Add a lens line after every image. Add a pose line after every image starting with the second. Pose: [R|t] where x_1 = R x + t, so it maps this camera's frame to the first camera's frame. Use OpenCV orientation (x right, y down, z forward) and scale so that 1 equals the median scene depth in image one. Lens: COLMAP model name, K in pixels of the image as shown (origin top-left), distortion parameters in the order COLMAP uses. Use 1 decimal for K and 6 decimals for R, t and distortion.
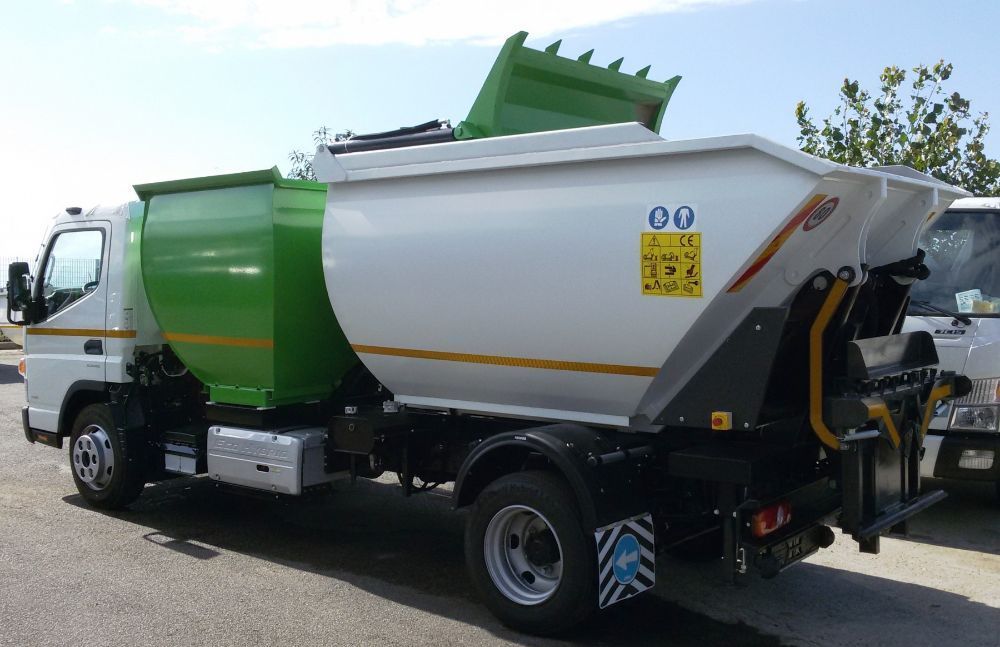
lens RADIAL K [[1017.0, 0, 499.6], [0, 1017.0, 285.0], [0, 0, 1]] dist [-0.000092, -0.008143]
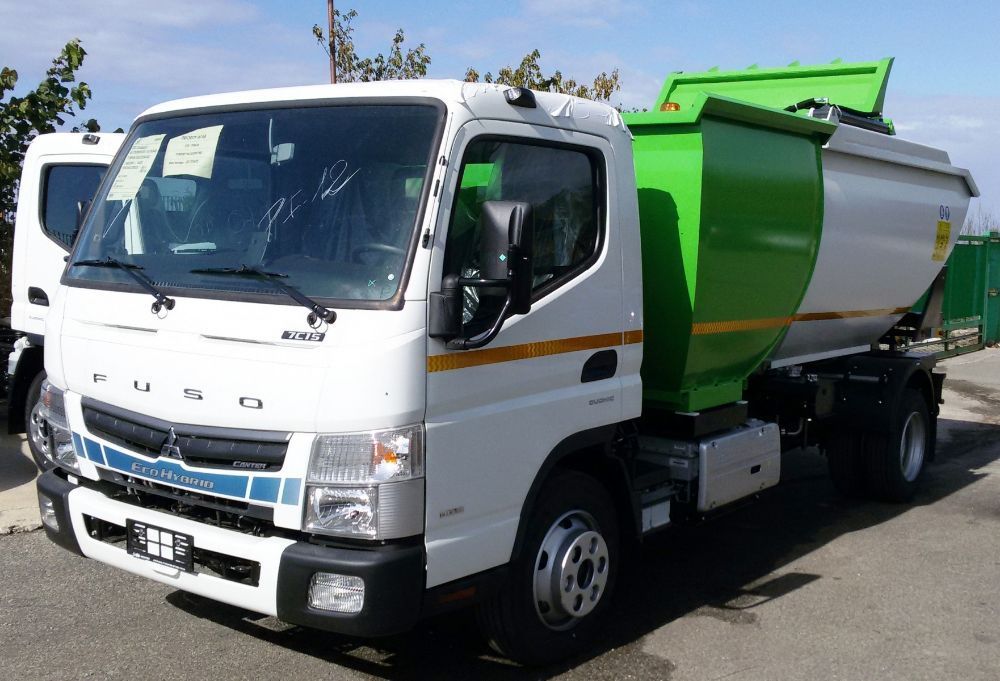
lens RADIAL K [[1172.8, 0, 500.0], [0, 1172.8, 340.5], [0, 0, 1]] dist [-0.008454, -0.008239]
pose [[-0.038552, -0.084567, 0.995672, -1.179712], [-0.010988, 0.996388, 0.084202, -0.006645], [-0.999196, -0.007694, -0.039342, 1.239759]]
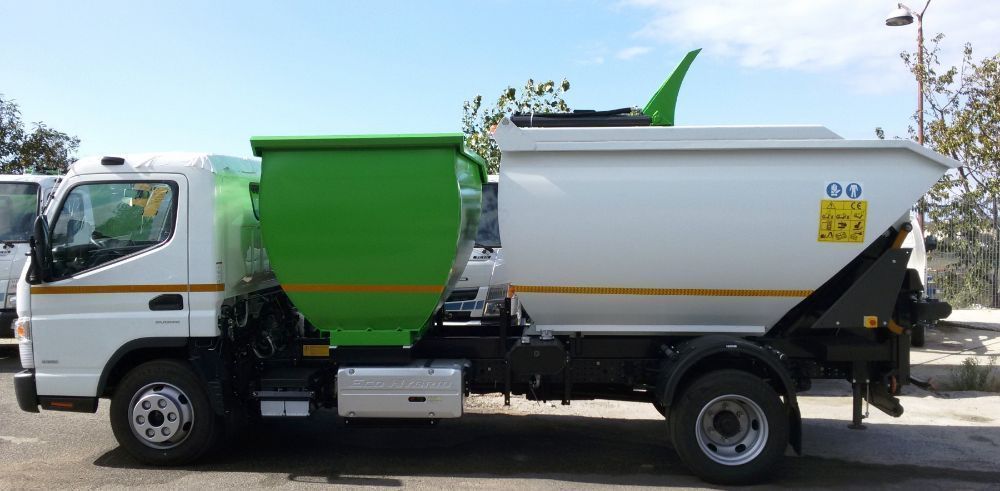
lens RADIAL K [[798.5, 0, 500.0], [0, 798.5, 245.5], [0, 0, 1]] dist [0.000937, -0.001115]
pose [[0.825260, -0.023257, 0.564274, -0.650689], [0.007554, 0.999517, 0.030149, -0.016937], [-0.564702, -0.020618, 0.825037, 0.216335]]
